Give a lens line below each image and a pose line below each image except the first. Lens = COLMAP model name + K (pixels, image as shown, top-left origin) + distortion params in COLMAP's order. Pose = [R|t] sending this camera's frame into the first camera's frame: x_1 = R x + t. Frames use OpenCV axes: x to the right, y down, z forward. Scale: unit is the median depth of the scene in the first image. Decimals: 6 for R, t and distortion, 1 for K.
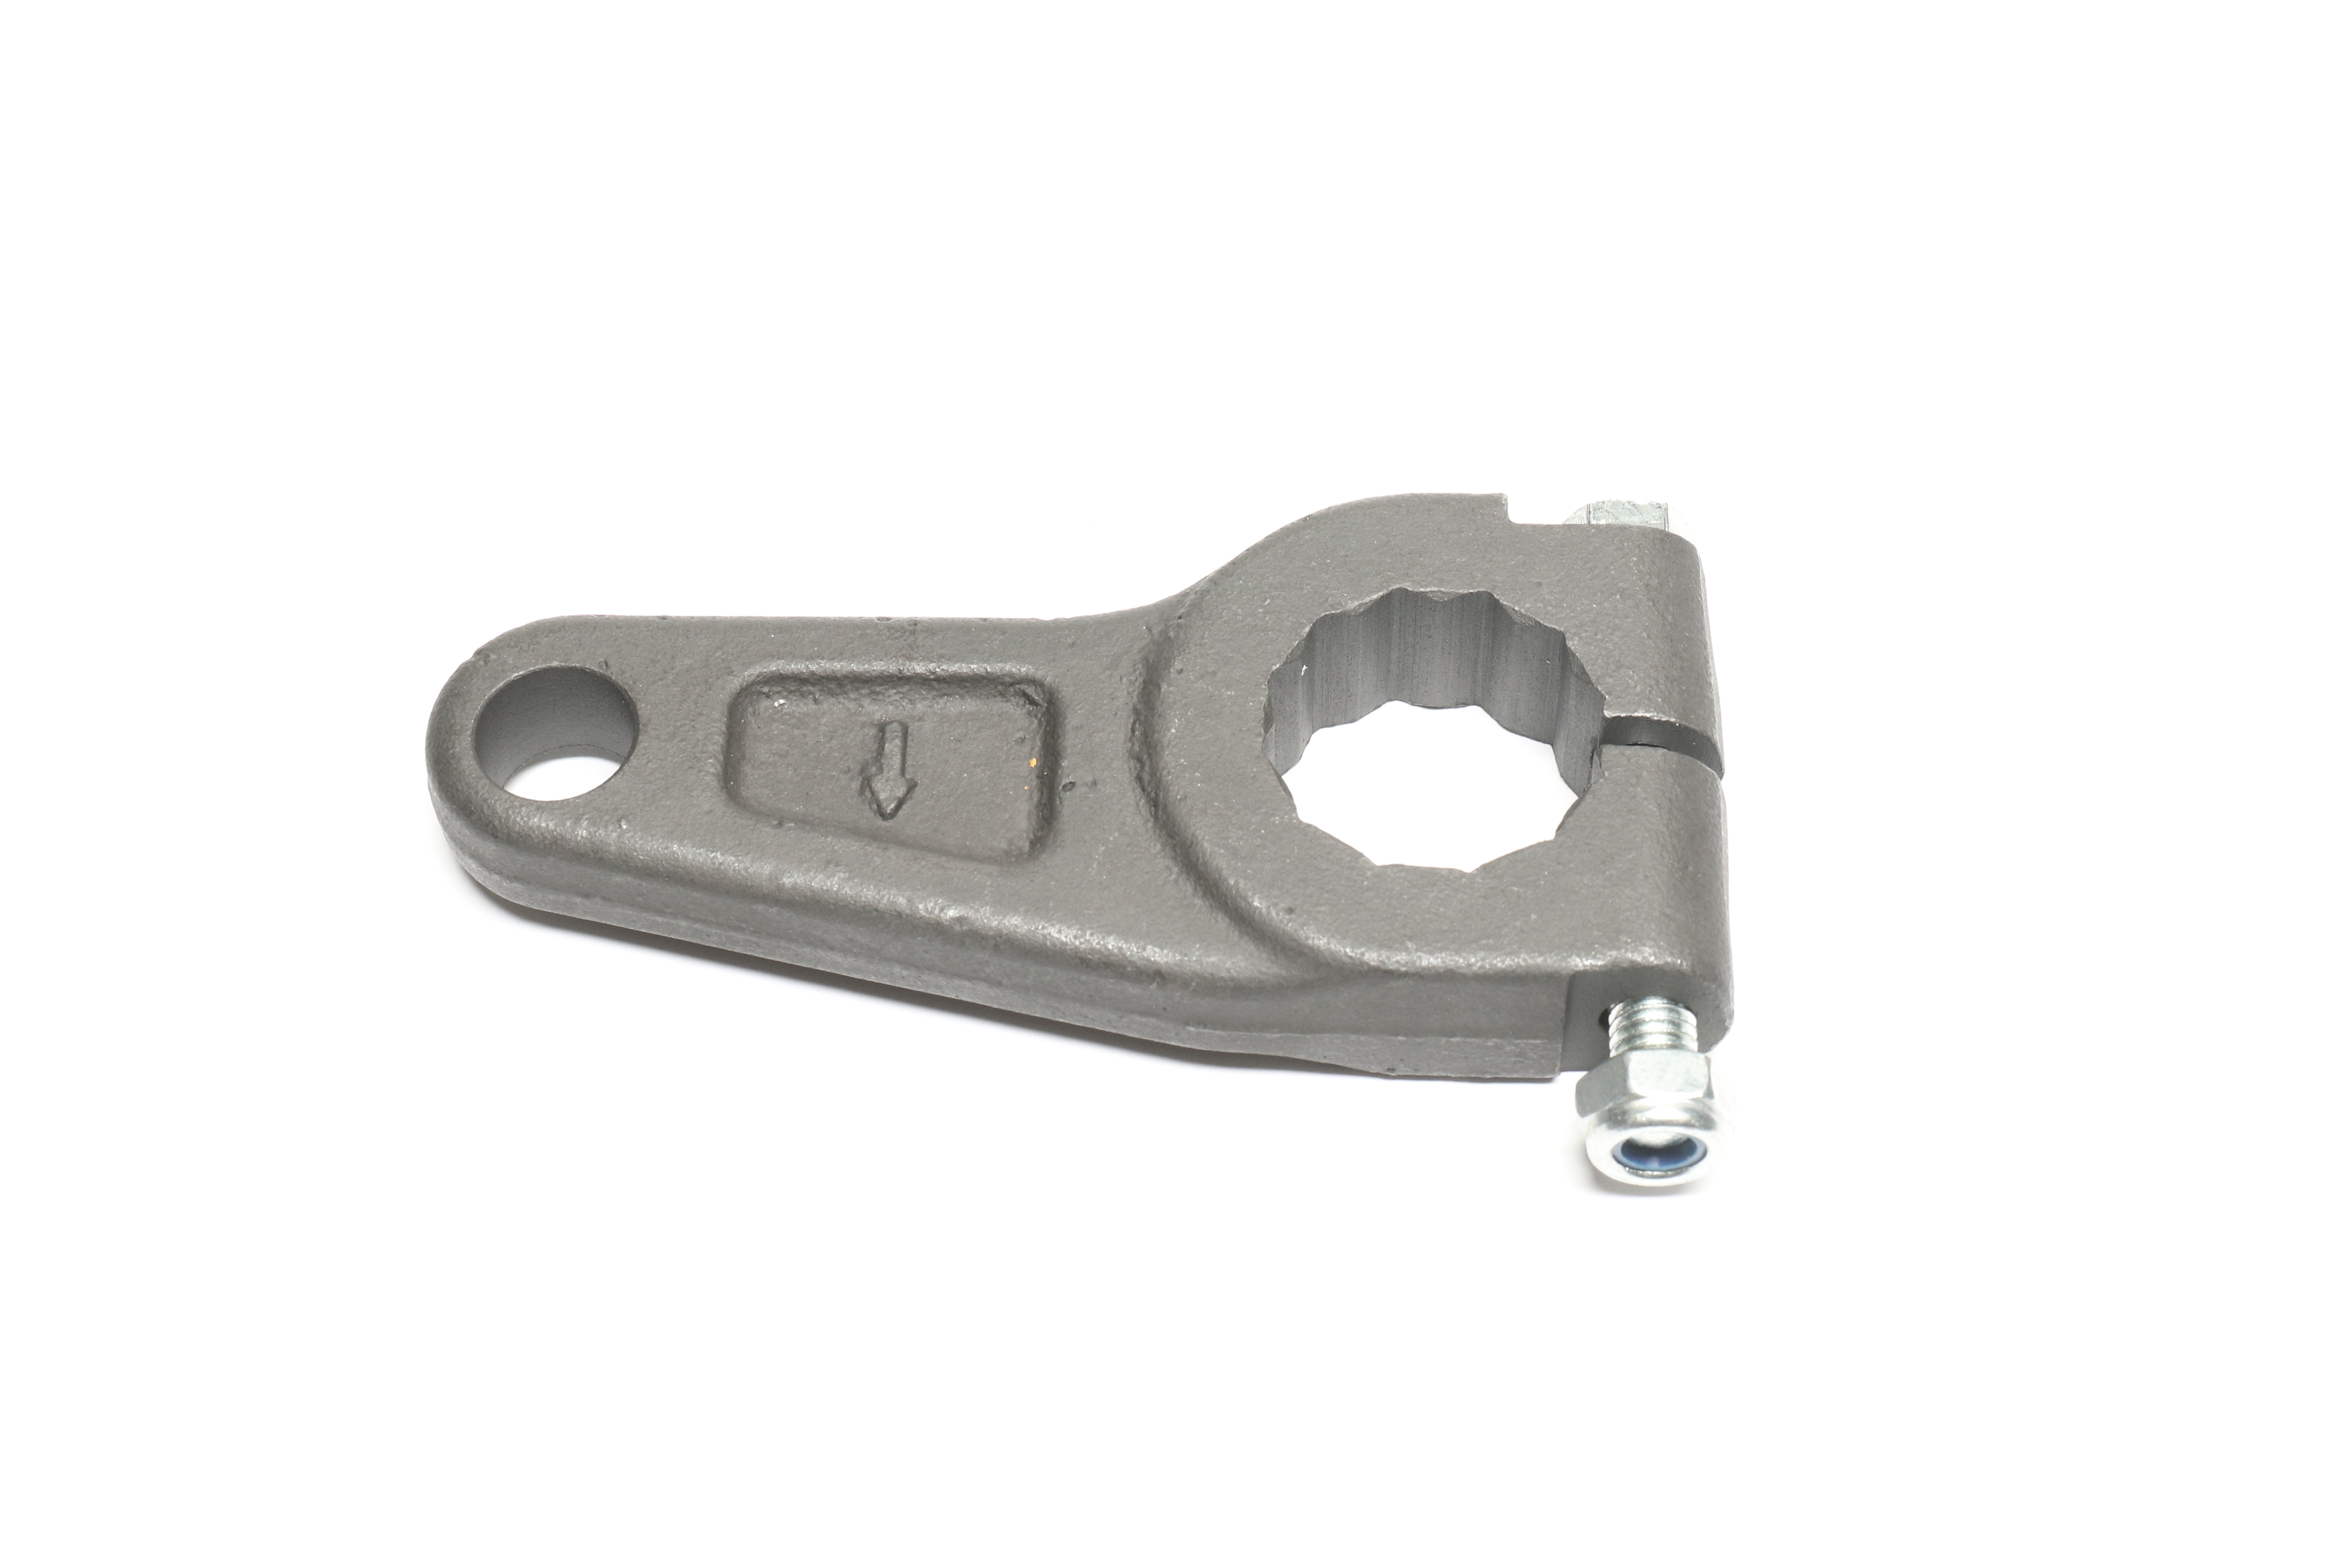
lens RADIAL K [[4831.9, 0, 1176.0], [0, 4831.9, 784.0], [0, 0, 1]] dist [-0.027389, -0.047749]
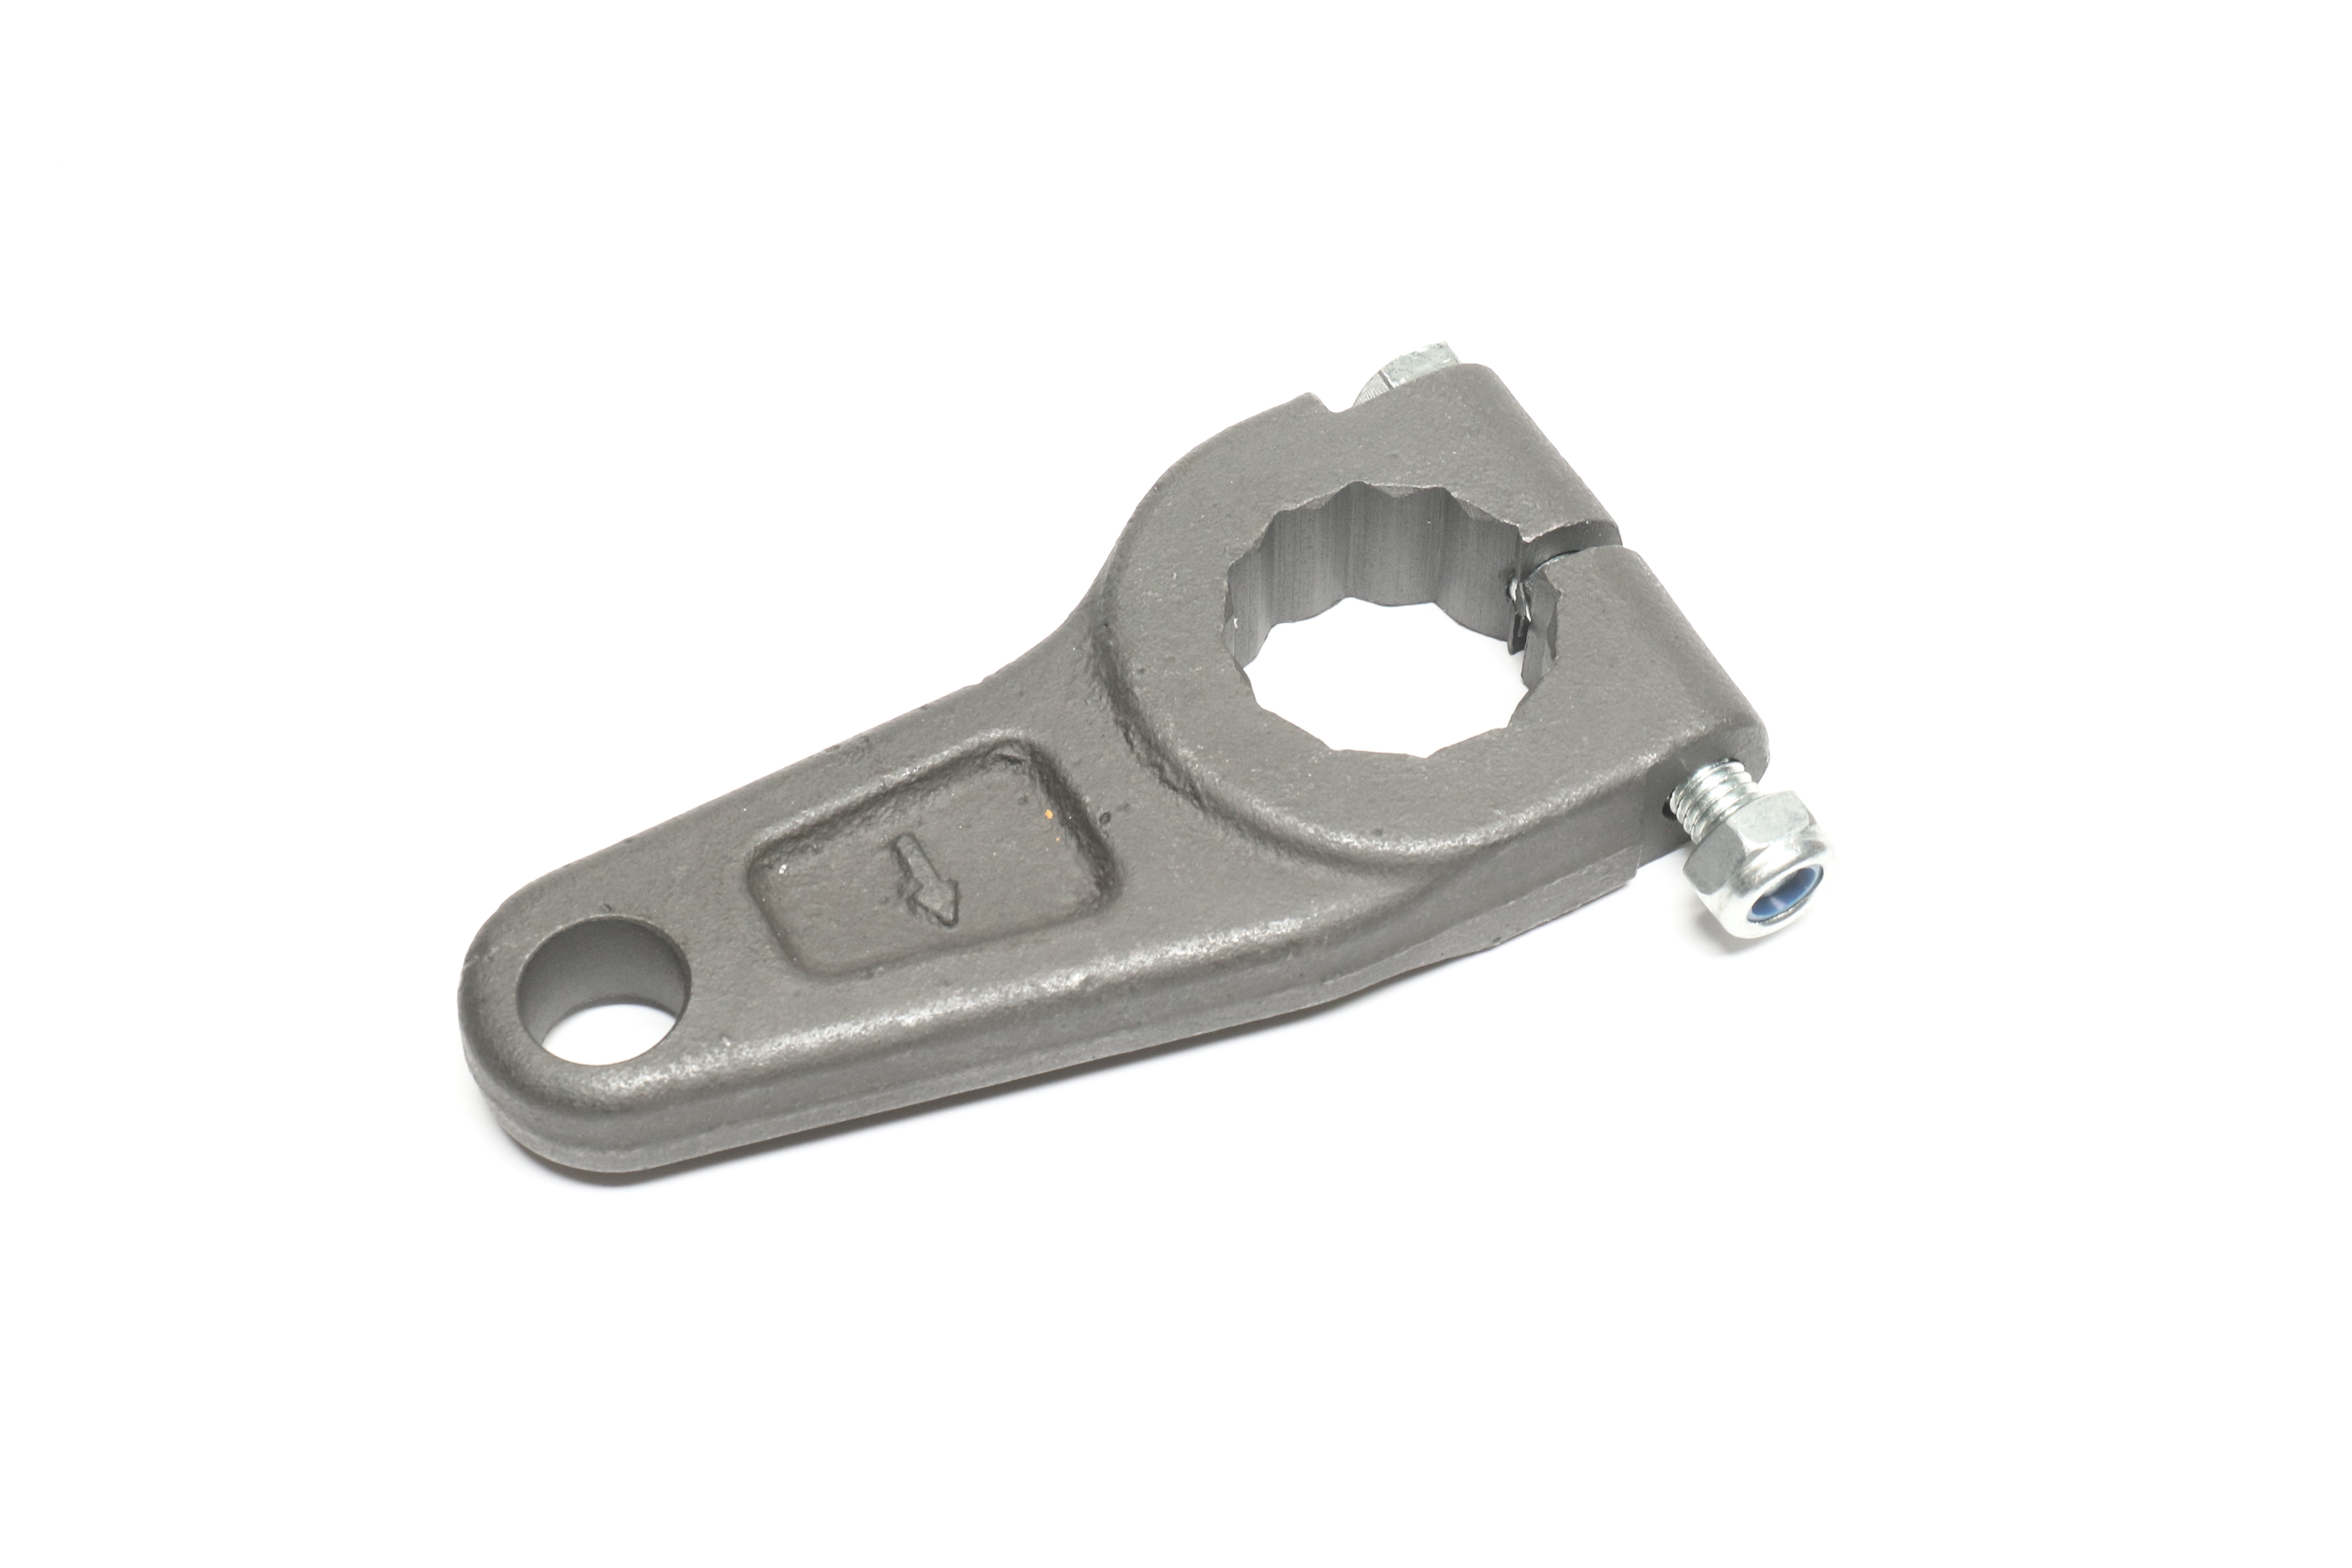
lens RADIAL K [[4825.1, 0, 1176.0], [0, 4825.1, 784.0], [0, 0, 1]] dist [0.024670, 0.042738]
pose [[0.851922, -0.405985, 0.330765, -0.335868], [0.406278, 0.910934, 0.071677, -0.071215], [-0.330405, 0.073319, 0.940987, 0.059979]]
